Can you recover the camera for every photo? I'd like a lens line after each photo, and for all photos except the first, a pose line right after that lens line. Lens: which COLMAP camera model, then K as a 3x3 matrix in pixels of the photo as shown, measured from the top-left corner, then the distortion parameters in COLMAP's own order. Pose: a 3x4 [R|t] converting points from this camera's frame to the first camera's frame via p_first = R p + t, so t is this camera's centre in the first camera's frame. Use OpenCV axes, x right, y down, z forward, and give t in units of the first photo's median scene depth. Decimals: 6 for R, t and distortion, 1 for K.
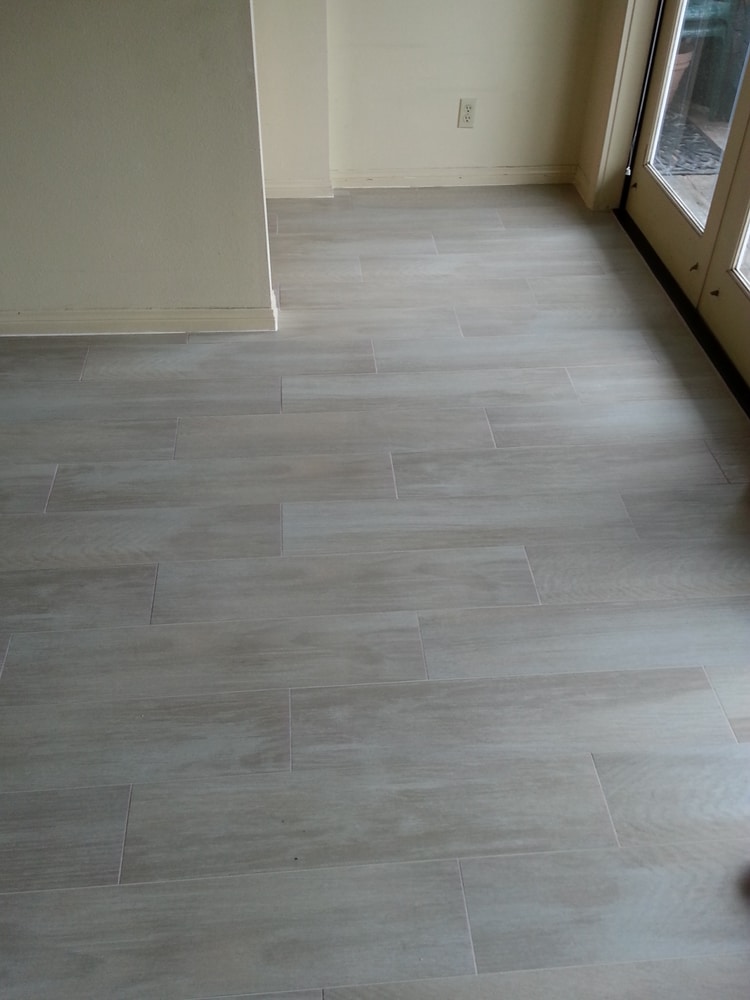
lens RADIAL K [[933.8, 0, 377.3], [0, 933.8, 495.7], [0, 0, 1]] dist [0.059071, 0.000000]
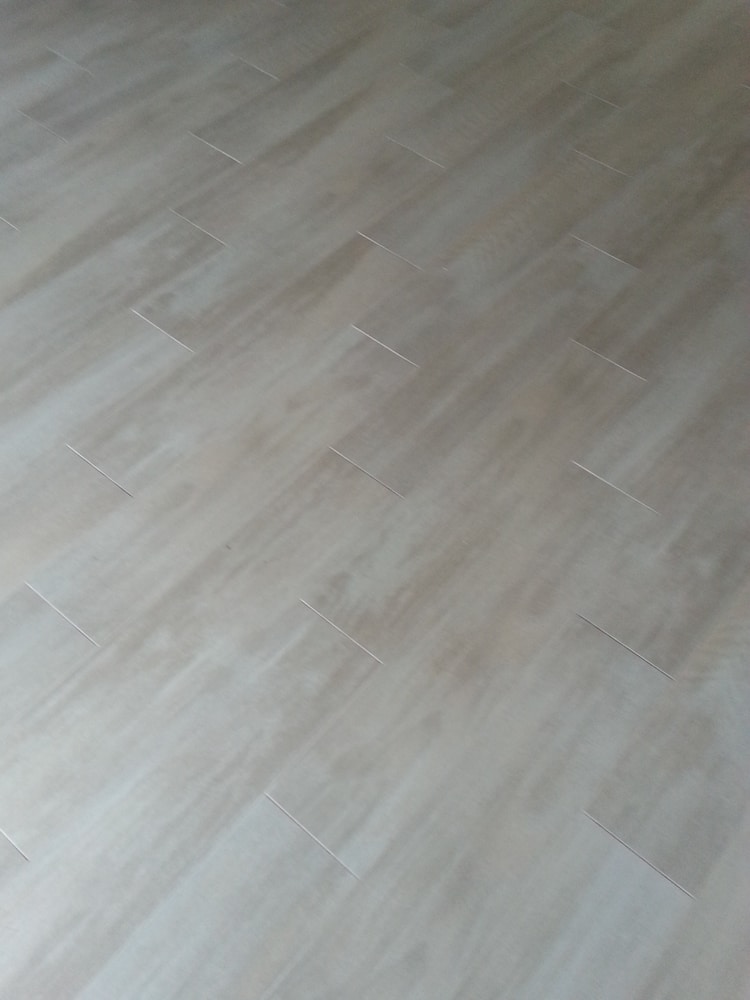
lens RADIAL K [[933.8, 0, 373.1], [0, 933.8, 498.0], [0, 0, 1]] dist [0.059071, 0.000000]
pose [[-0.709647, 0.542601, -0.449428, 0.206121], [-0.490829, 0.076895, 0.867856, -0.522229], [0.505459, 0.836463, 0.211755, 0.708227]]
